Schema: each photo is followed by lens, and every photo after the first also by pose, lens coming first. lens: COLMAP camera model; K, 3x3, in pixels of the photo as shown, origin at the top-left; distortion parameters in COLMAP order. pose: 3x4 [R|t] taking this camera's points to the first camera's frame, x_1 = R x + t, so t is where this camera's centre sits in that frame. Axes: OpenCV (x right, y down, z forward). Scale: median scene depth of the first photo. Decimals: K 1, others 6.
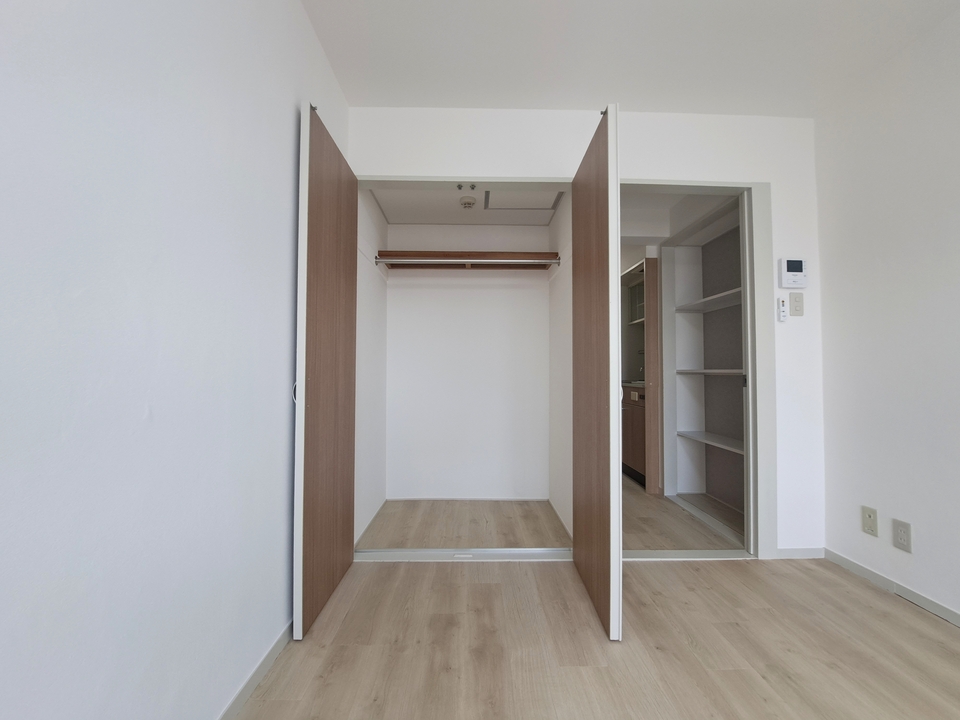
lens RADIAL K [[382.0, 0, 480.6], [0, 382.0, 363.0], [0, 0, 1]] dist [-0.000371, 0.000012]
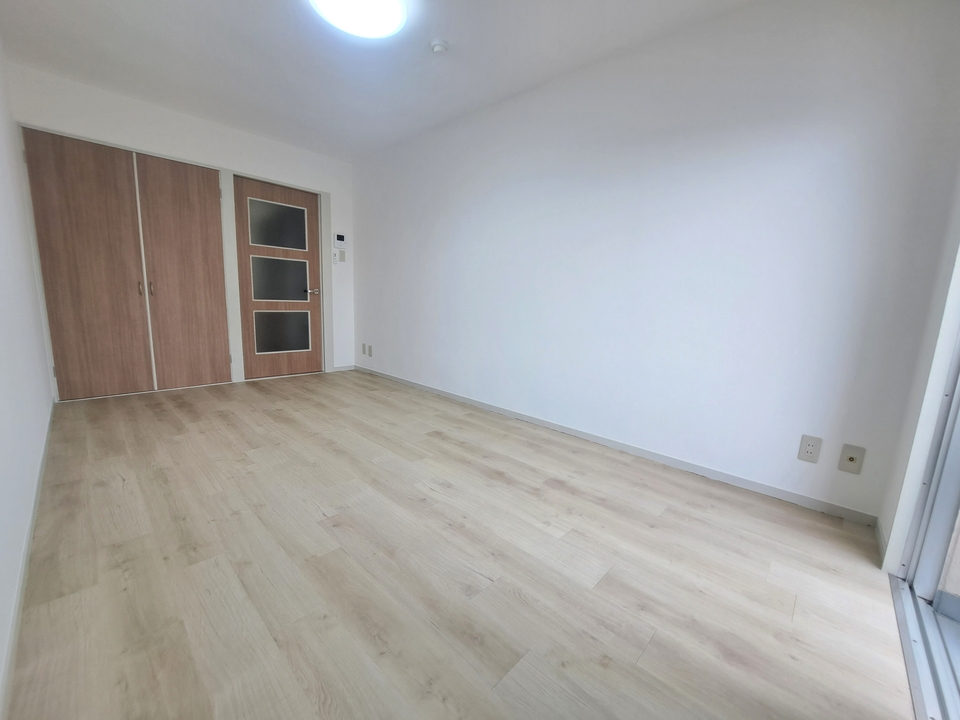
lens RADIAL K [[382.0, 0, 478.6], [0, 382.0, 358.6], [0, 0, 1]] dist [-0.000371, 0.000012]
pose [[0.701512, -0.095472, 0.706233, -0.212432], [-0.054970, 0.980785, 0.187189, -0.032663], [-0.710534, -0.170137, 0.682784, -1.131342]]
